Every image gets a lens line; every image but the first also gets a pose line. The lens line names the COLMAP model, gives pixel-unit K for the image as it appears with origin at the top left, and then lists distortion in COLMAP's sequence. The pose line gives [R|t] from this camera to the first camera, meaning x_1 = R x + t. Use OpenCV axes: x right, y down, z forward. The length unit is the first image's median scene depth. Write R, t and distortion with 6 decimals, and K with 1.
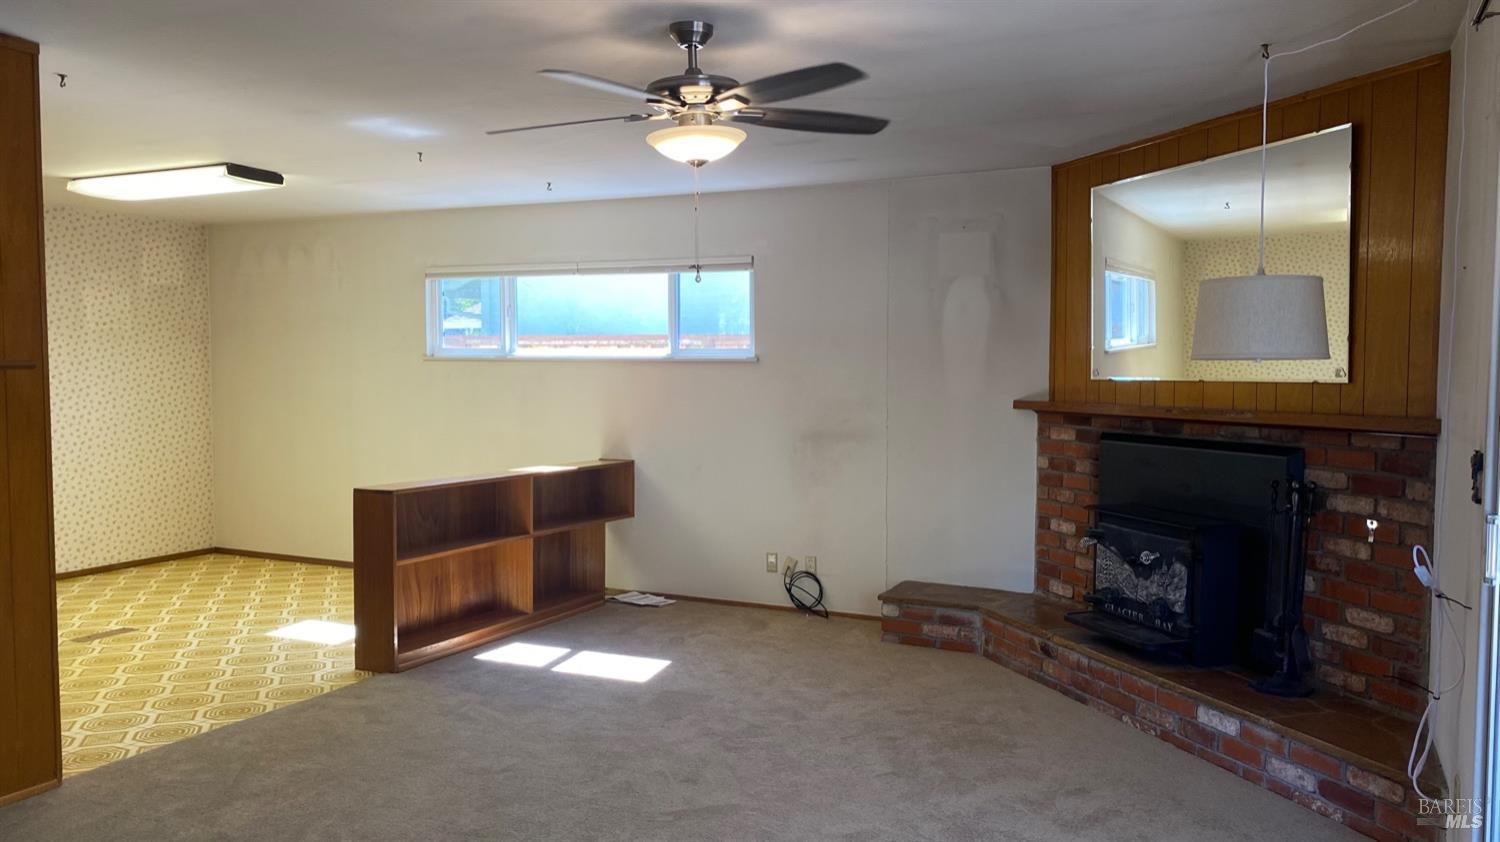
lens RADIAL K [[1173.3, 0, 790.1], [0, 1173.3, 421.5], [0, 0, 1]] dist [-0.000396, -0.002713]
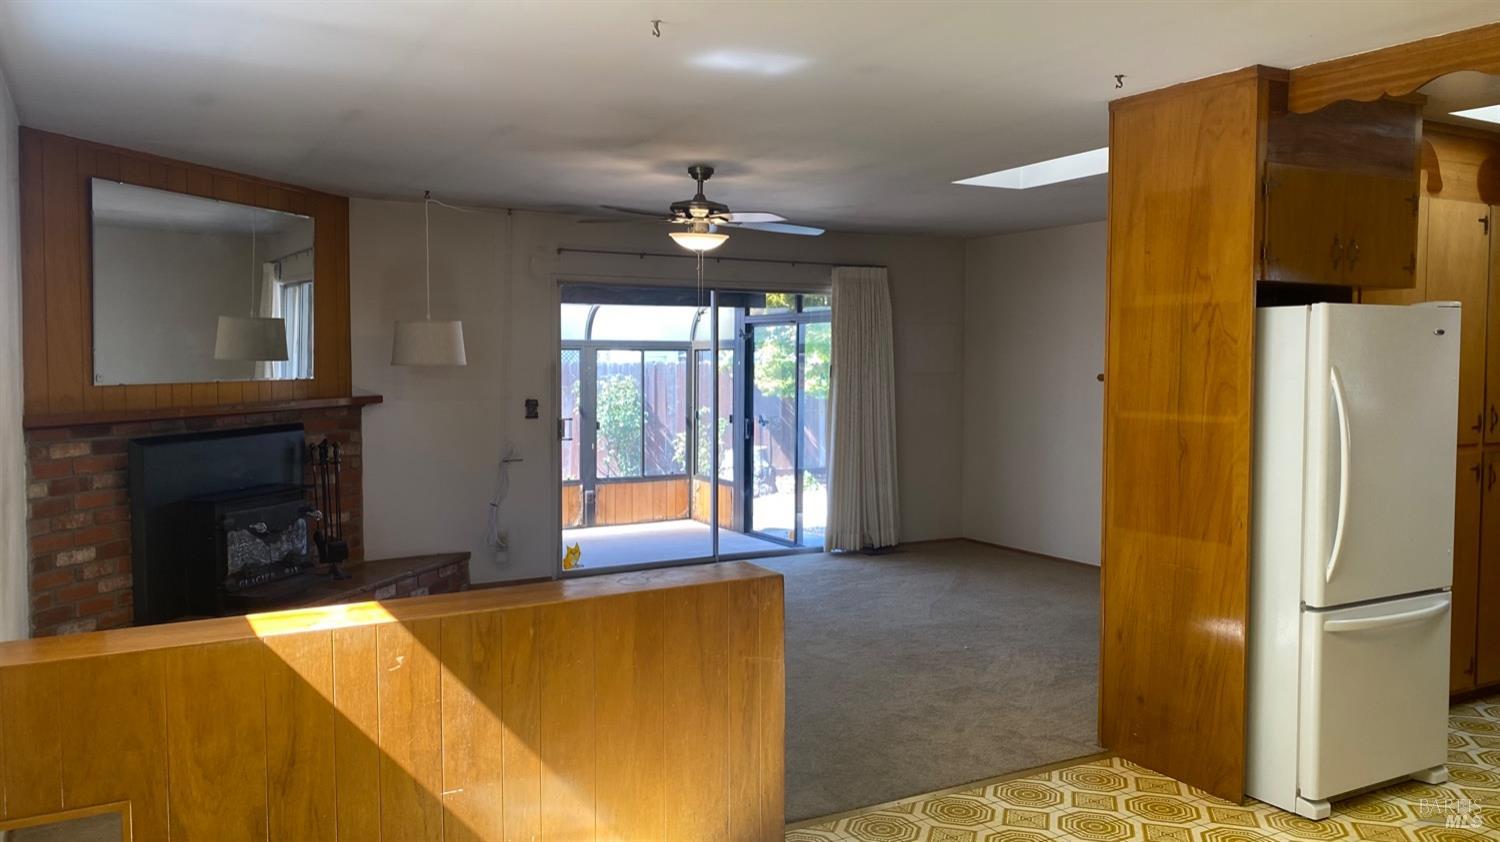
lens RADIAL K [[1173.3, 0, 752.0], [0, 1173.3, 422.5], [0, 0, 1]] dist [-0.000396, -0.002713]
pose [[-0.811232, -0.018827, 0.584422, -0.697506], [0.041259, 0.995147, 0.089329, -0.067972], [-0.583267, 0.096579, -0.806518, 1.437242]]
